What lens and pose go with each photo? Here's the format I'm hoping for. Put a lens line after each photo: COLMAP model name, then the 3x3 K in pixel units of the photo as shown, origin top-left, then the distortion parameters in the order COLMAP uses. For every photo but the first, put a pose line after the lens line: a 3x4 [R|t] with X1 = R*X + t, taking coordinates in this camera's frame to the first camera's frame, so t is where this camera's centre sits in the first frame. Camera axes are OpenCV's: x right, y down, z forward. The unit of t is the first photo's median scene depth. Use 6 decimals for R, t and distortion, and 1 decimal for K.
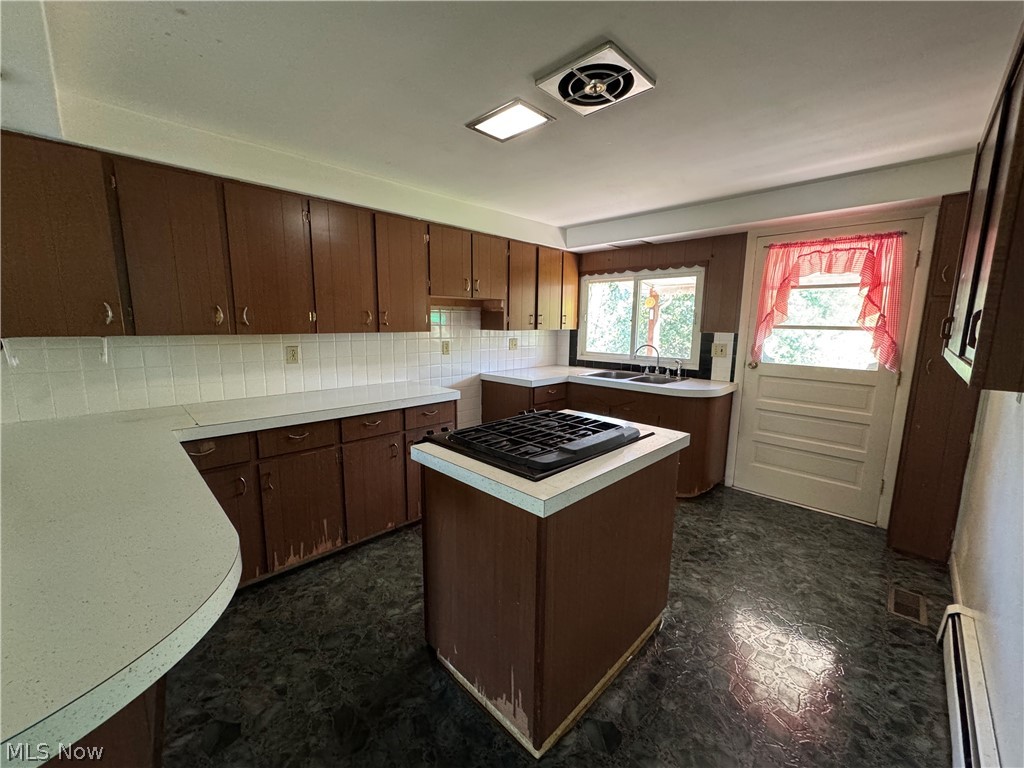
lens RADIAL K [[405.5, 0, 507.5], [0, 405.5, 384.4], [0, 0, 1]] dist [-0.001386, 0.000165]
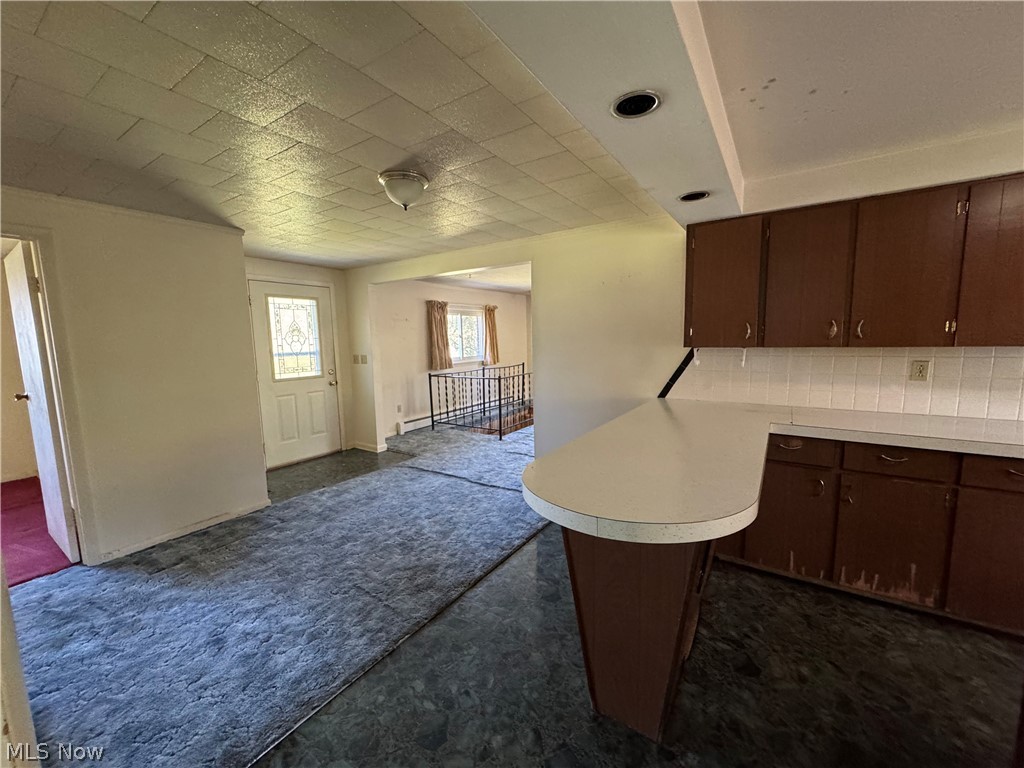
lens RADIAL K [[405.5, 0, 516.5], [0, 405.5, 386.1], [0, 0, 1]] dist [-0.001386, 0.000165]
pose [[0.200538, 0.101723, -0.974391, 0.191699], [-0.127116, 0.988889, 0.077075, 0.003395], [0.971404, 0.108404, 0.211240, -0.033614]]
